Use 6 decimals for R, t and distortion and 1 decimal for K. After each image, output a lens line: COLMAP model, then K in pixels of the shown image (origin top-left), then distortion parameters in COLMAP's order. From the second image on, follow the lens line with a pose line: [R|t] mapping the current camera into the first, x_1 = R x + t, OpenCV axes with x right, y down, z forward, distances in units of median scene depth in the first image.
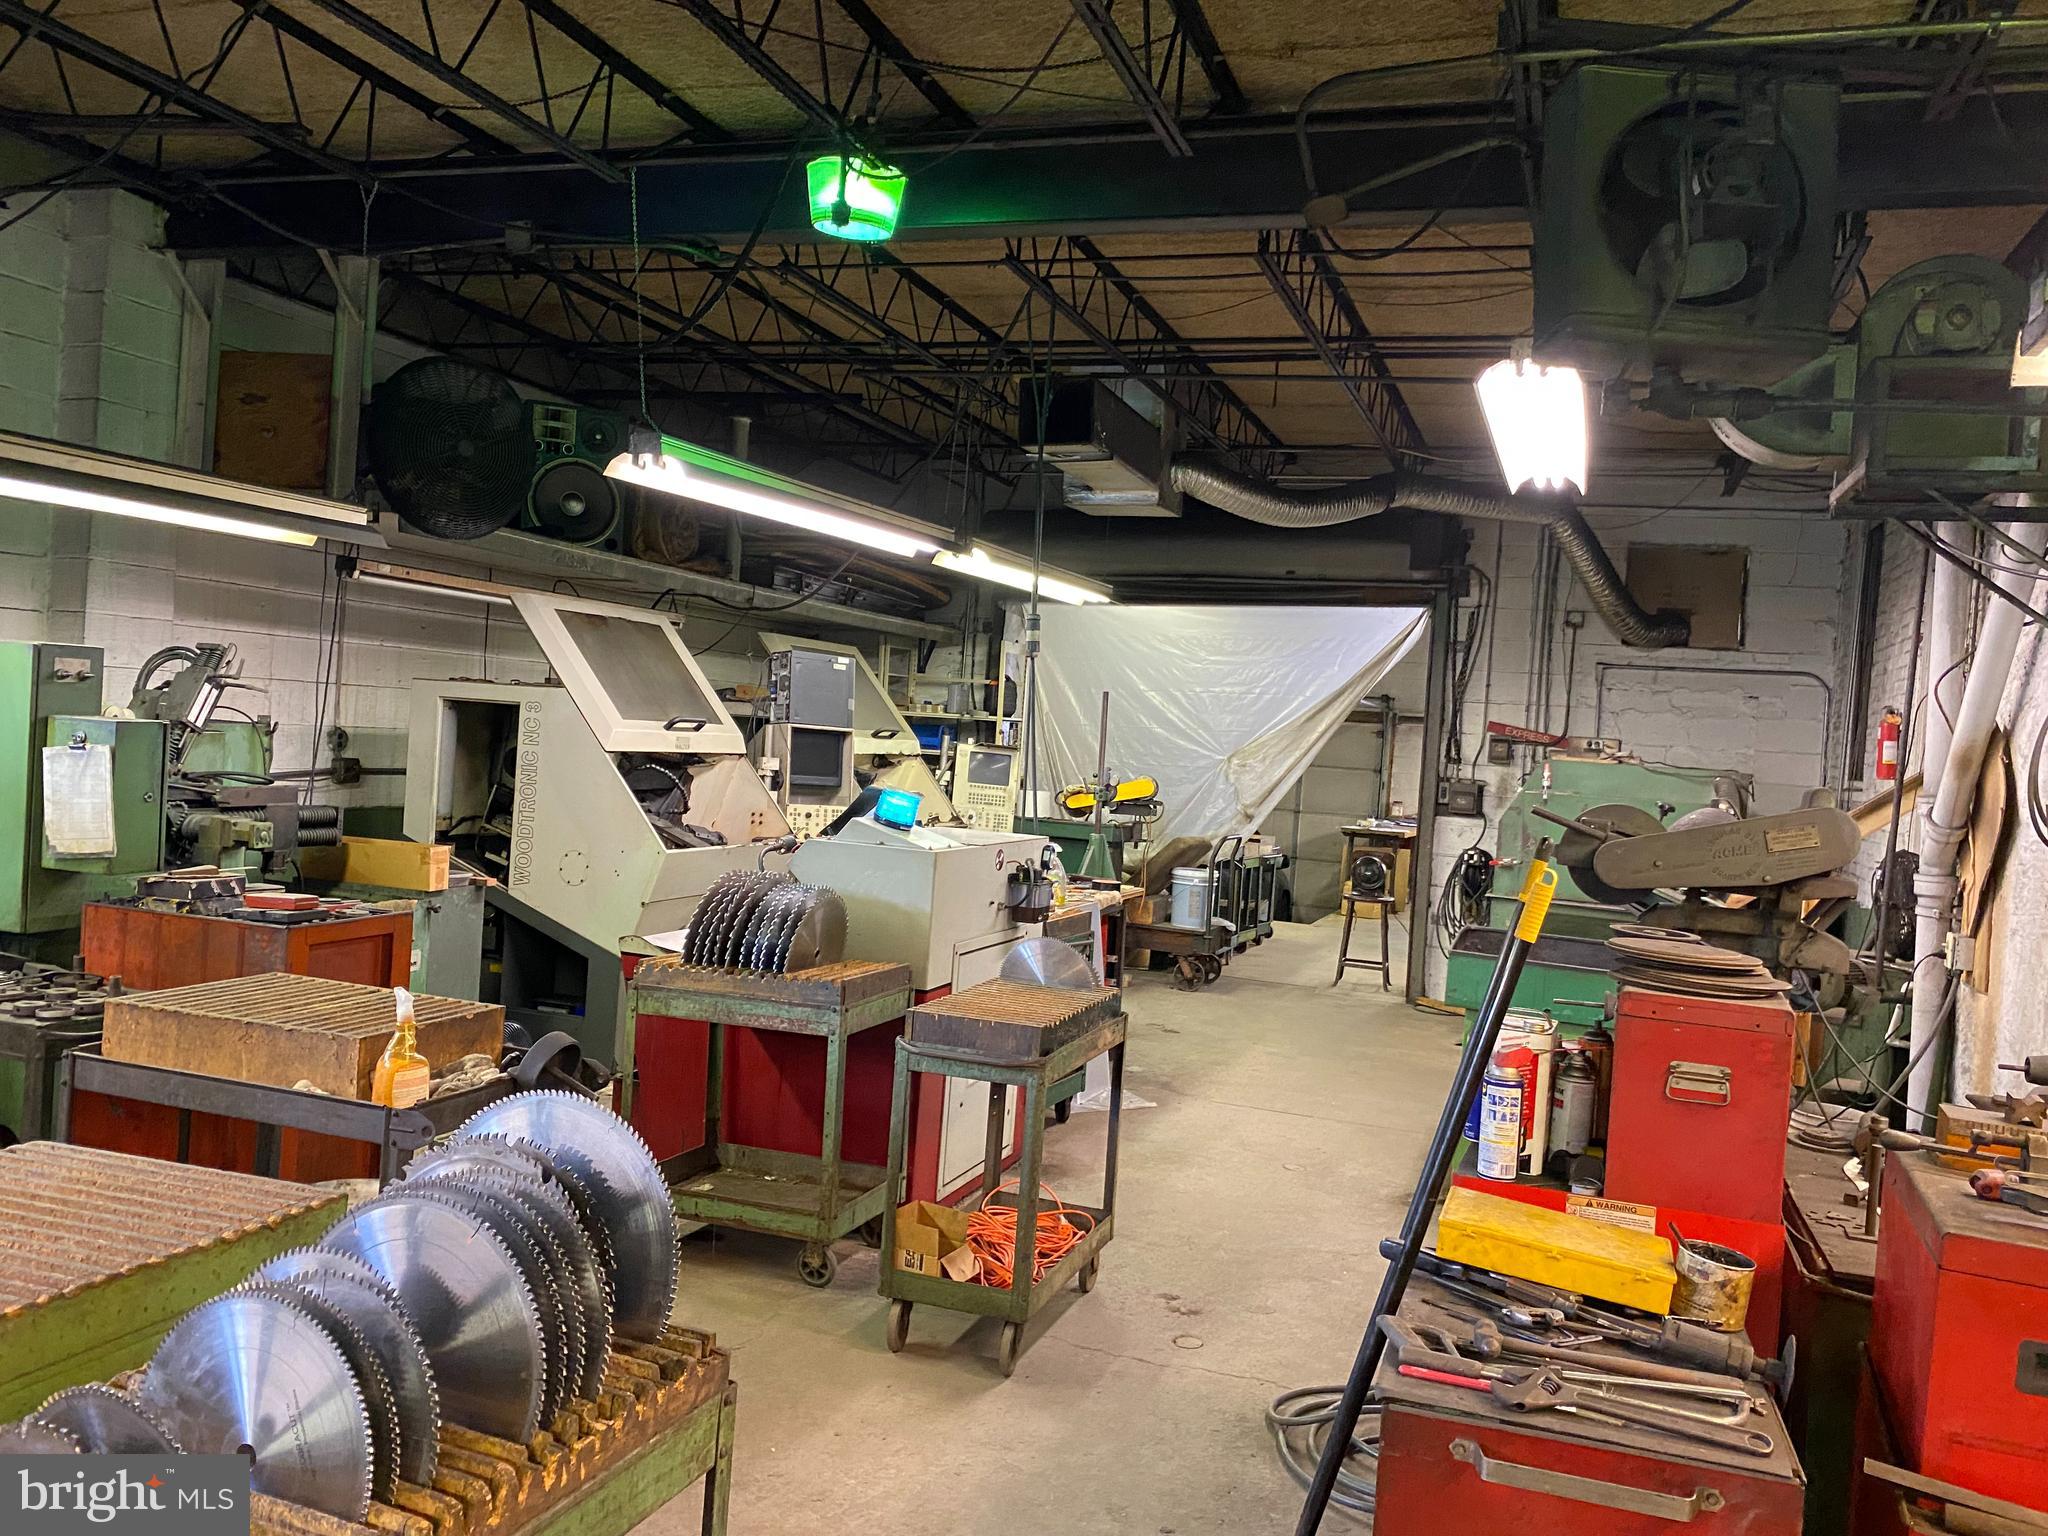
lens RADIAL K [[1565.9, 0, 1025.9], [0, 1565.9, 762.7], [0, 0, 1]] dist [0.037274, -0.034915]
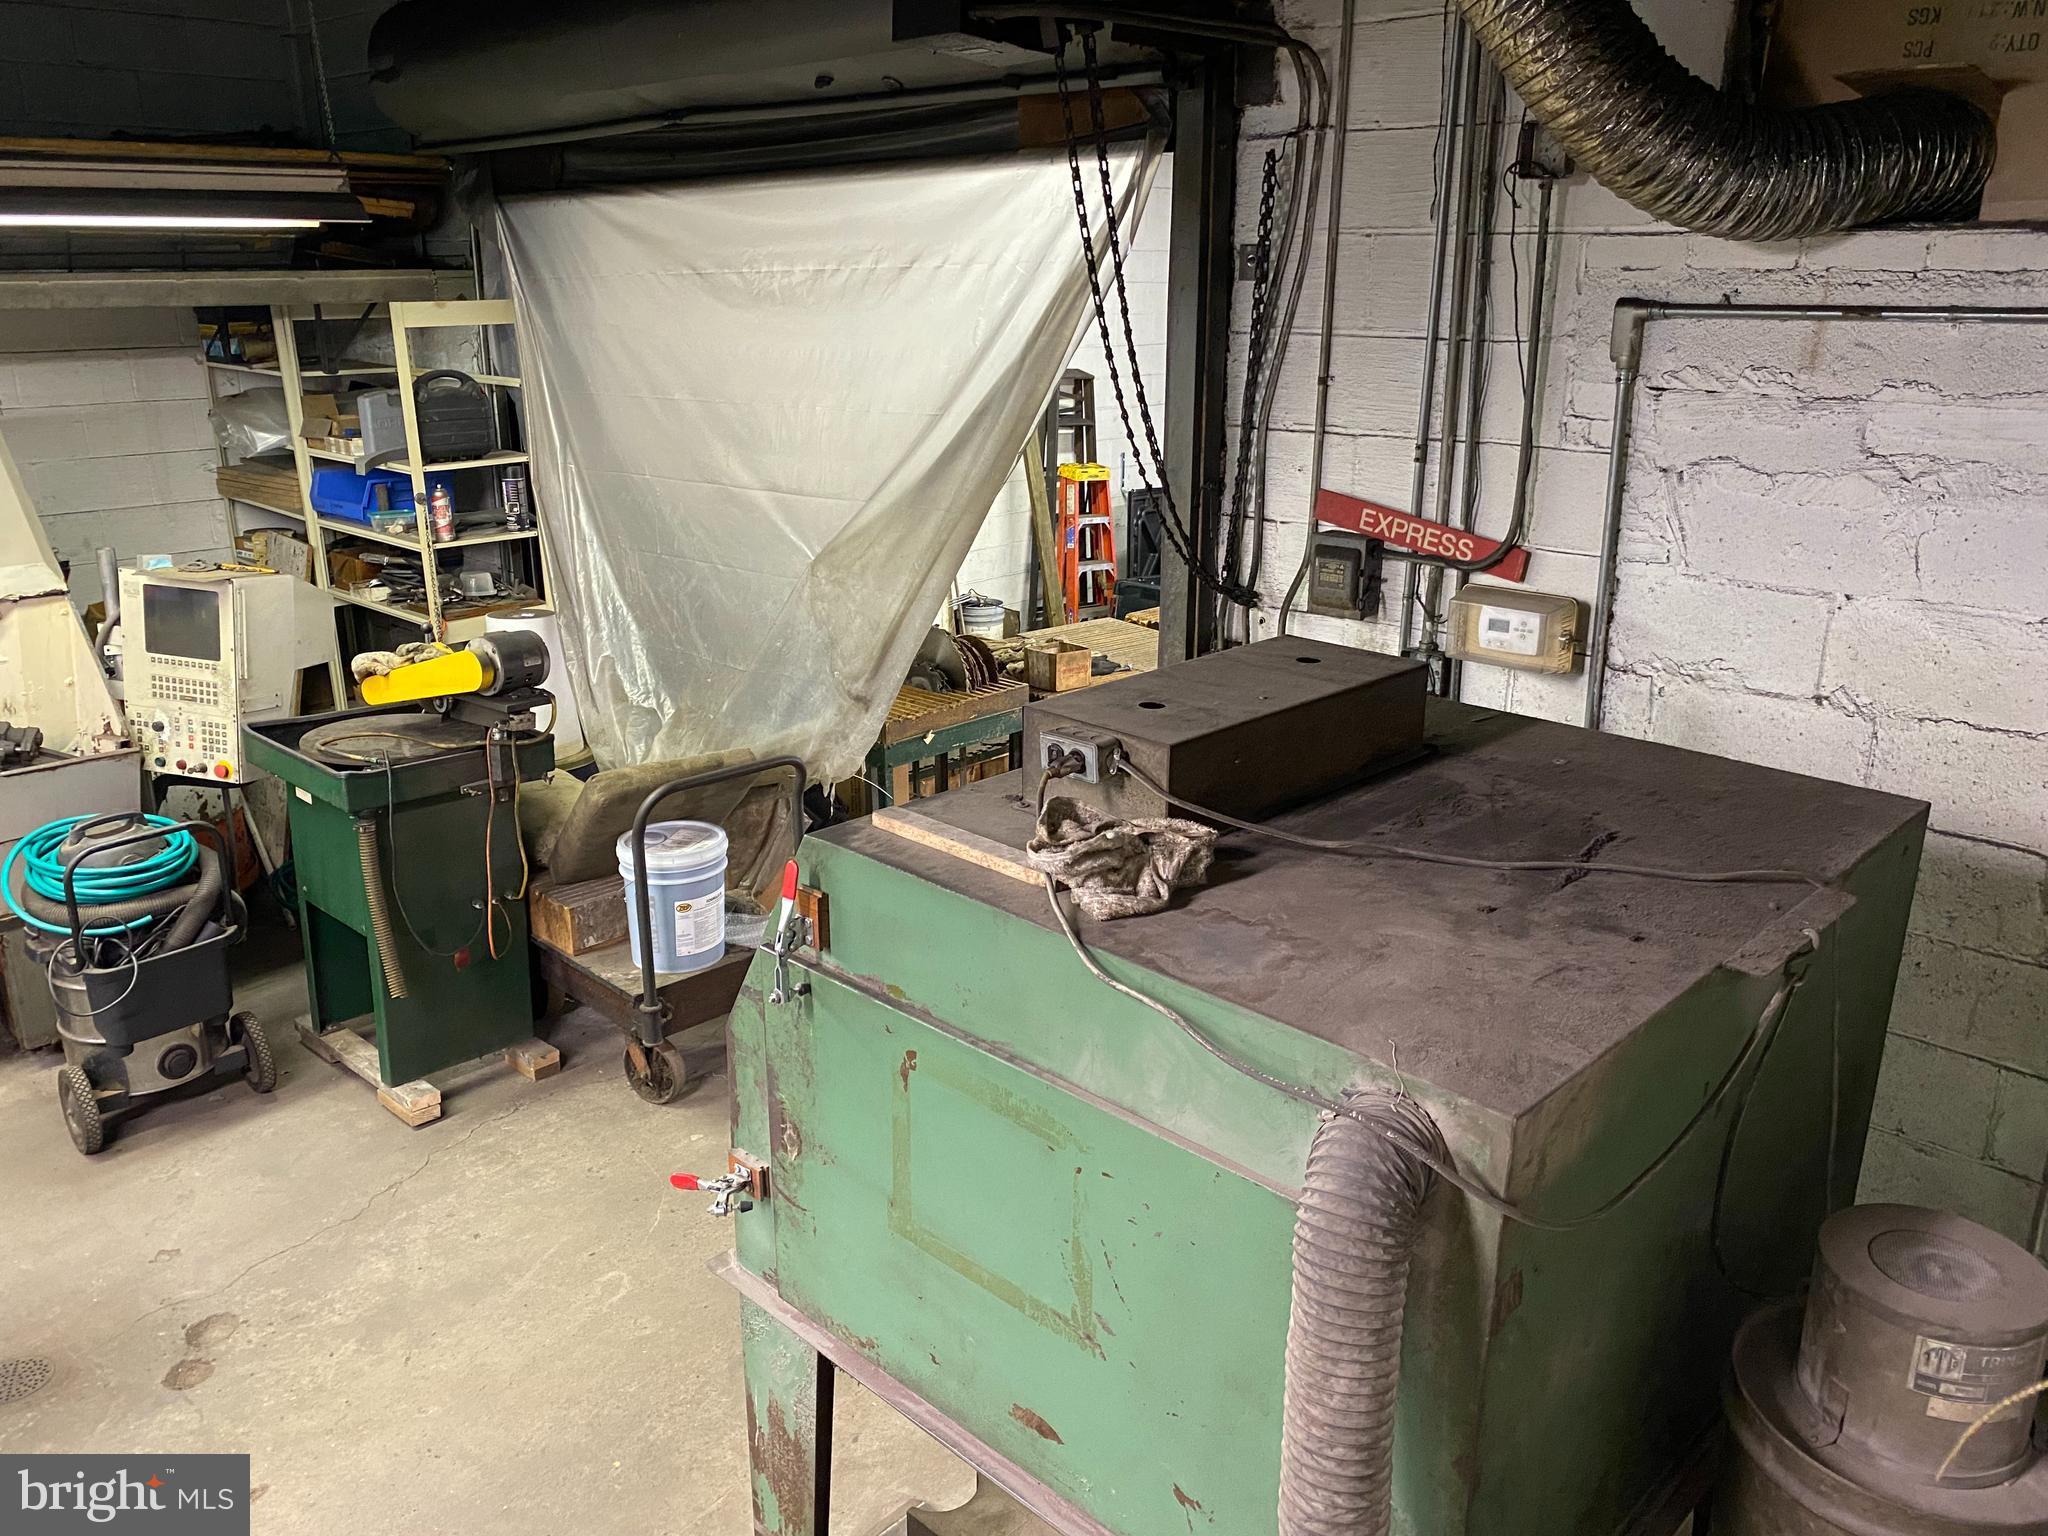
lens RADIAL K [[1565.9, 0, 1025.9], [0, 1565.9, 773.8], [0, 0, 1]] dist [0.037274, -0.034915]
pose [[0.915461, 0.059520, -0.397981, 0.493043], [0.054415, 0.961607, 0.268981, -0.081527], [0.398711, -0.267898, 0.877075, 0.862237]]
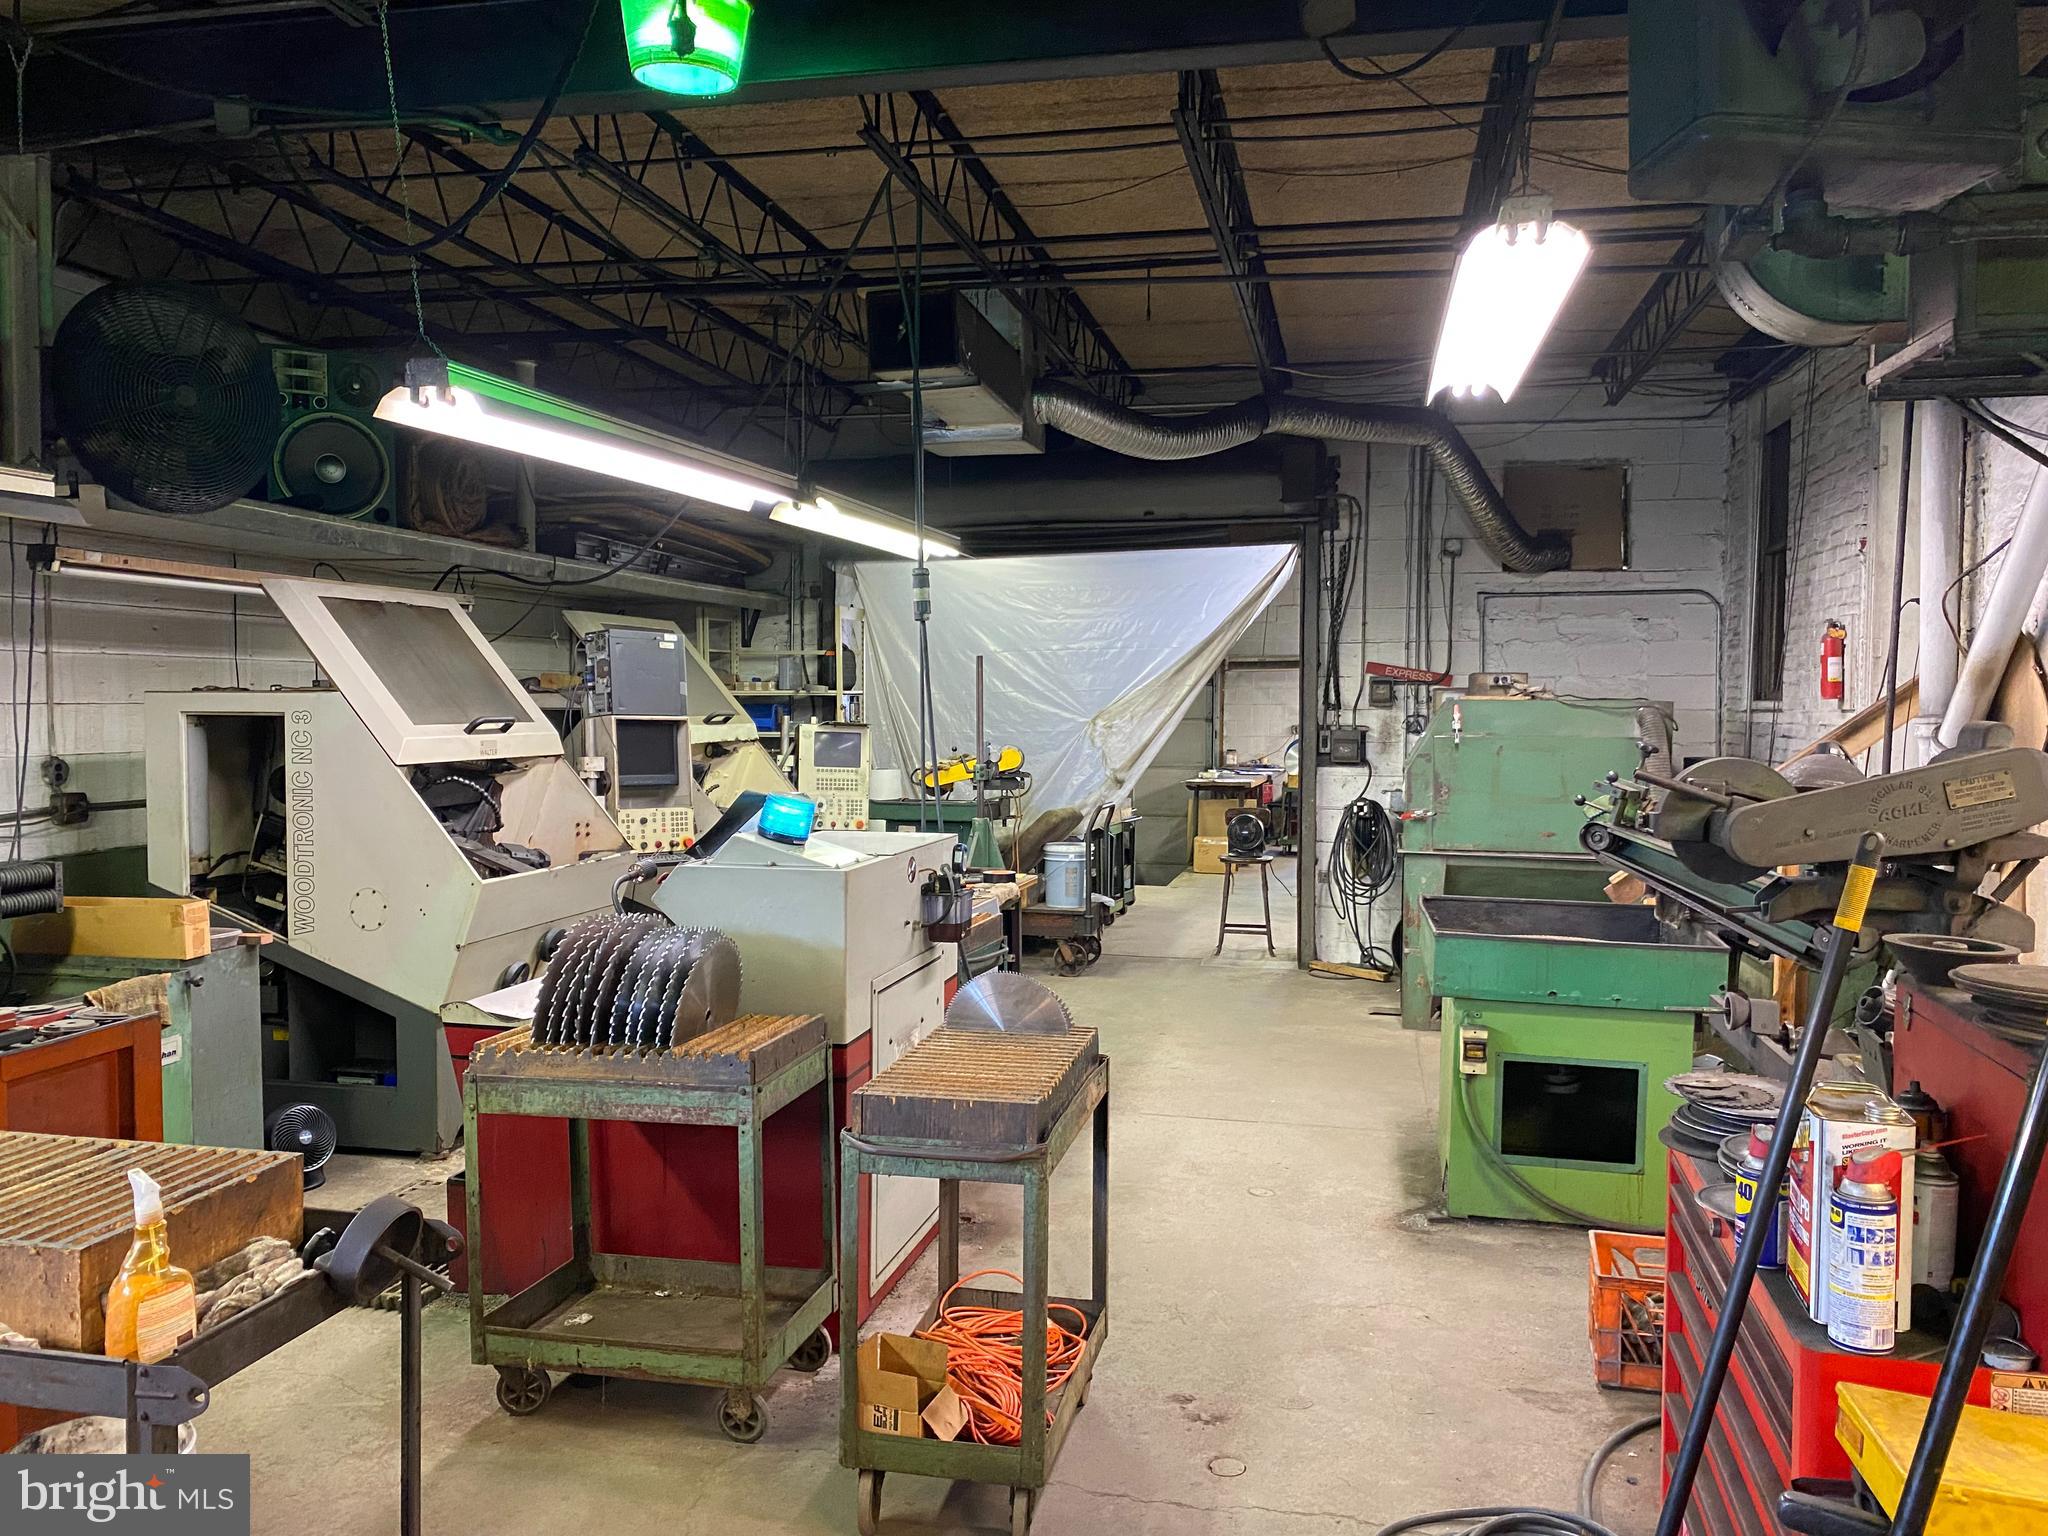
lens RADIAL K [[1565.9, 0, 991.9], [0, 1565.9, 773.4], [0, 0, 1]] dist [0.037274, -0.034915]
pose [[0.991617, -0.069959, 0.108633, -0.042432], [0.066581, 0.997187, 0.034423, -0.009576], [-0.110736, -0.026902, 0.993486, 0.127615]]
